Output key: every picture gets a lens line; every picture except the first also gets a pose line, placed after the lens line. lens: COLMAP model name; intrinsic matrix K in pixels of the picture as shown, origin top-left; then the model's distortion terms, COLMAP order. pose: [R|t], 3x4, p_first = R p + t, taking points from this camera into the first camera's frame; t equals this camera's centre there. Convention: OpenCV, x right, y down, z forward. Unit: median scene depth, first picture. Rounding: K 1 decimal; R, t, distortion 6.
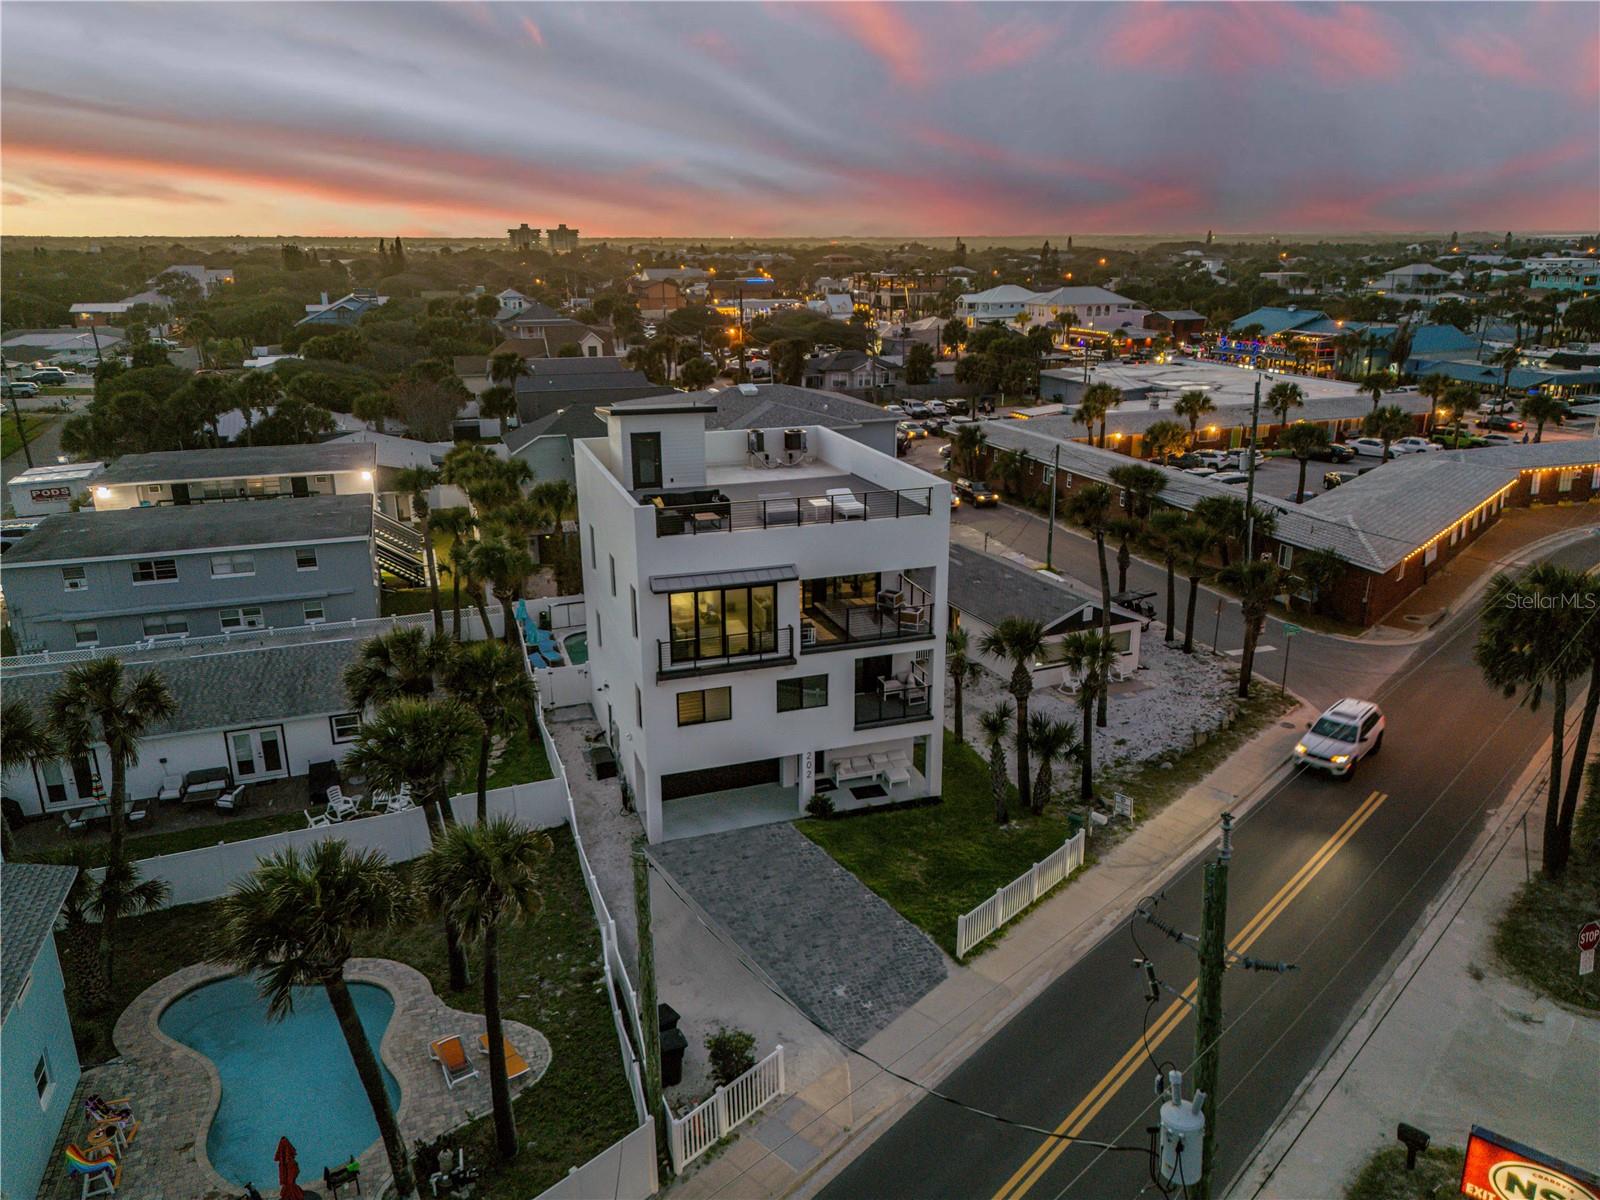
lens RADIAL K [[1129.5, 0, 804.2], [0, 1129.5, 599.5], [0, 0, 1]] dist [0.072897, -0.065935]
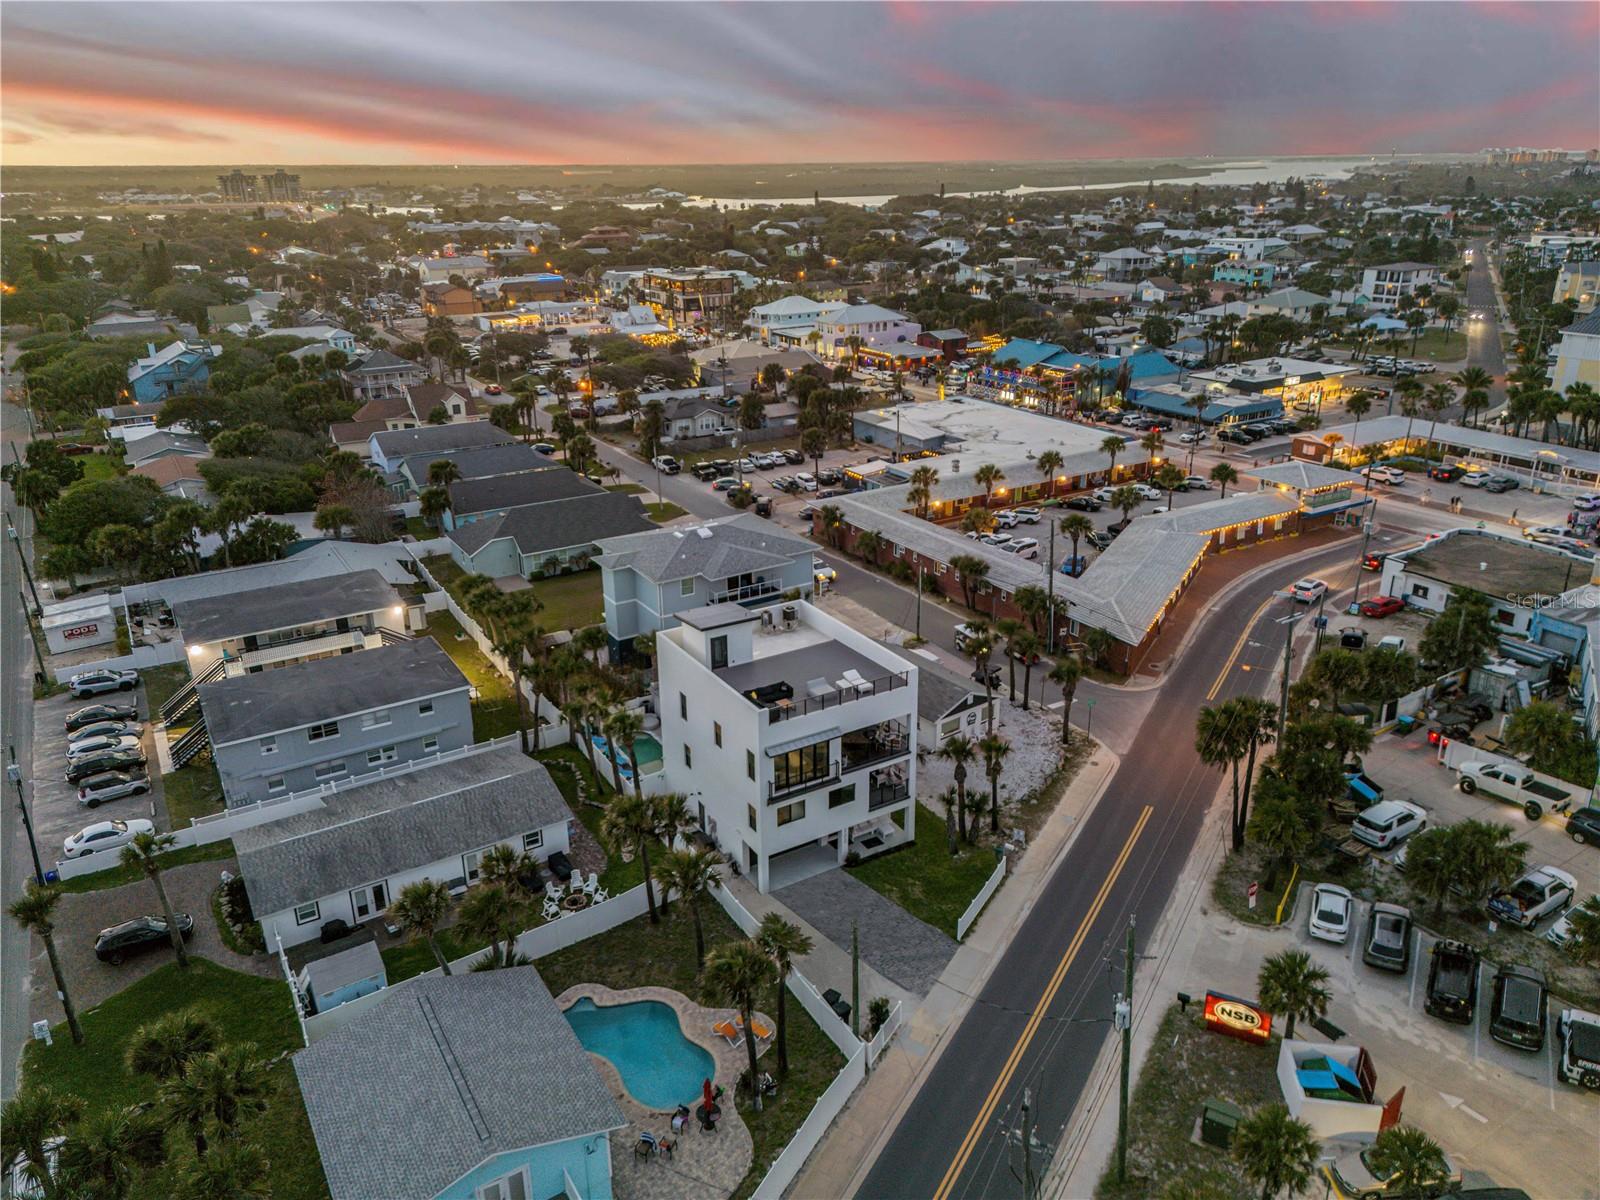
lens RADIAL K [[1135.1, 0, 805.2], [0, 1135.1, 589.9], [0, 0, 1]] dist [0.114218, -0.172016]
pose [[0.975472, -0.080077, 0.205043, -0.344945], [0.069689, 0.995916, 0.057402, -0.296379], [-0.208803, -0.041705, 0.977068, -0.593483]]
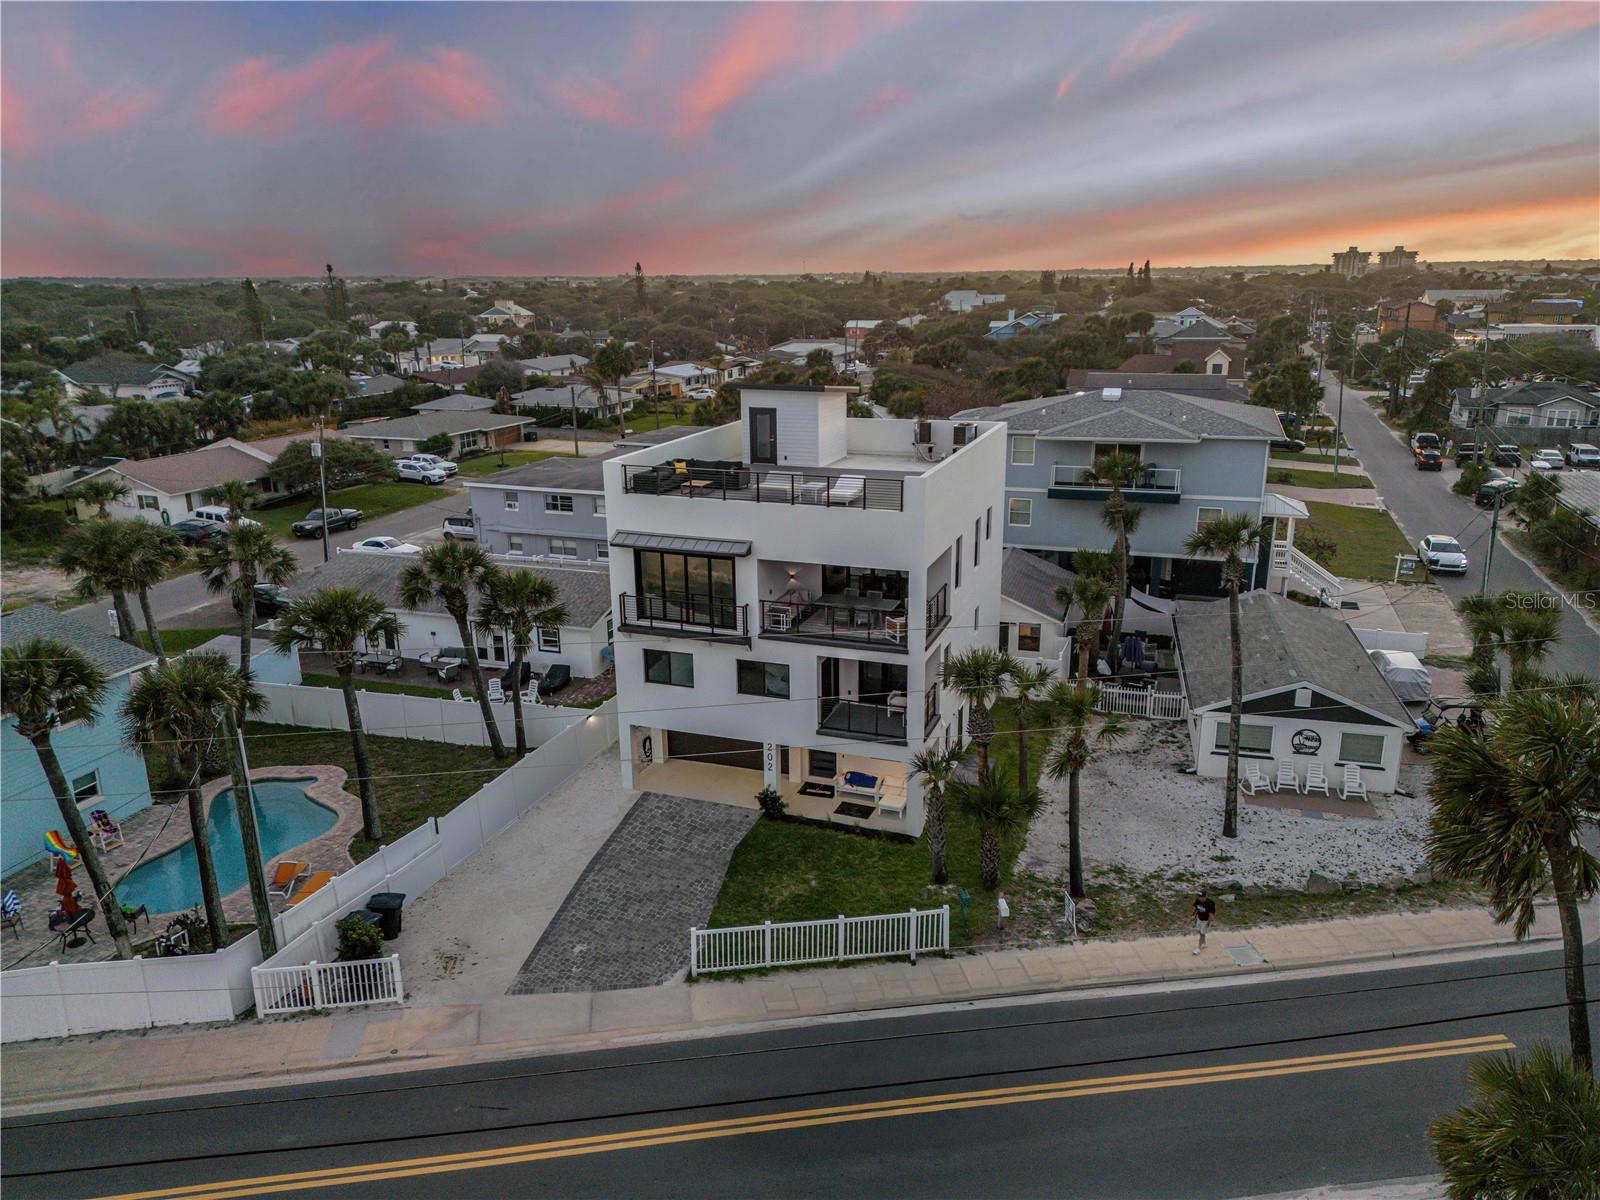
lens RADIAL K [[1129.5, 0, 804.2], [0, 1129.5, 599.5], [0, 0, 1]] dist [0.072897, -0.065935]
pose [[0.776809, 0.169328, -0.606544, 0.532897], [-0.183768, 0.982202, 0.038845, -0.024343], [0.602326, 0.081288, 0.794101, 0.228005]]
